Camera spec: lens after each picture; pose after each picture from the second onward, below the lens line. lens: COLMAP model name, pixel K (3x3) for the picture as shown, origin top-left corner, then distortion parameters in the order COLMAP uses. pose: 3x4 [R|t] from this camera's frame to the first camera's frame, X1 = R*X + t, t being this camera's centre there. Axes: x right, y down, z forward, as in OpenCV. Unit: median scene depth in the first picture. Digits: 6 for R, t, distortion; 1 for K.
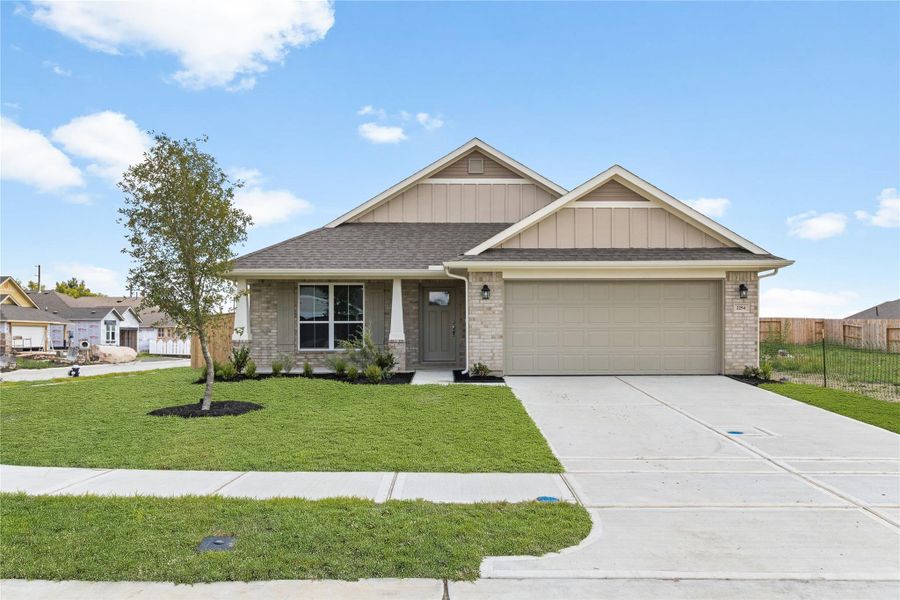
lens RADIAL K [[426.9, 0, 452.1], [0, 426.9, 297.8], [0, 0, 1]] dist [0.000693, 0.000126]
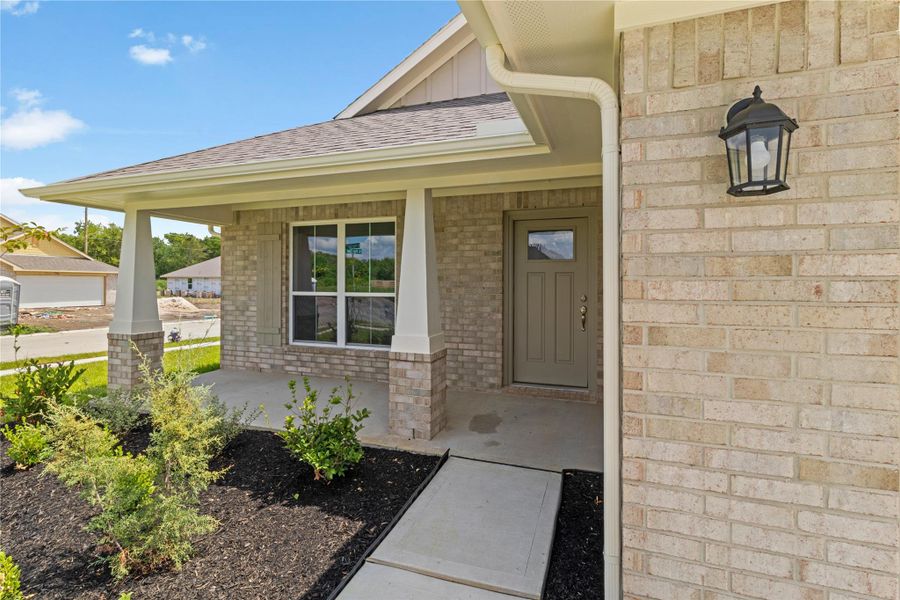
lens RADIAL K [[431.4, 0, 449.4], [0, 431.4, 275.7], [0, 0, 1]] dist [0.000051, -0.000004]
pose [[0.942960, -0.000842, -0.332904, 0.021421], [0.015848, 0.998977, 0.042363, 0.013885], [0.332528, -0.045222, 0.942009, 0.549860]]
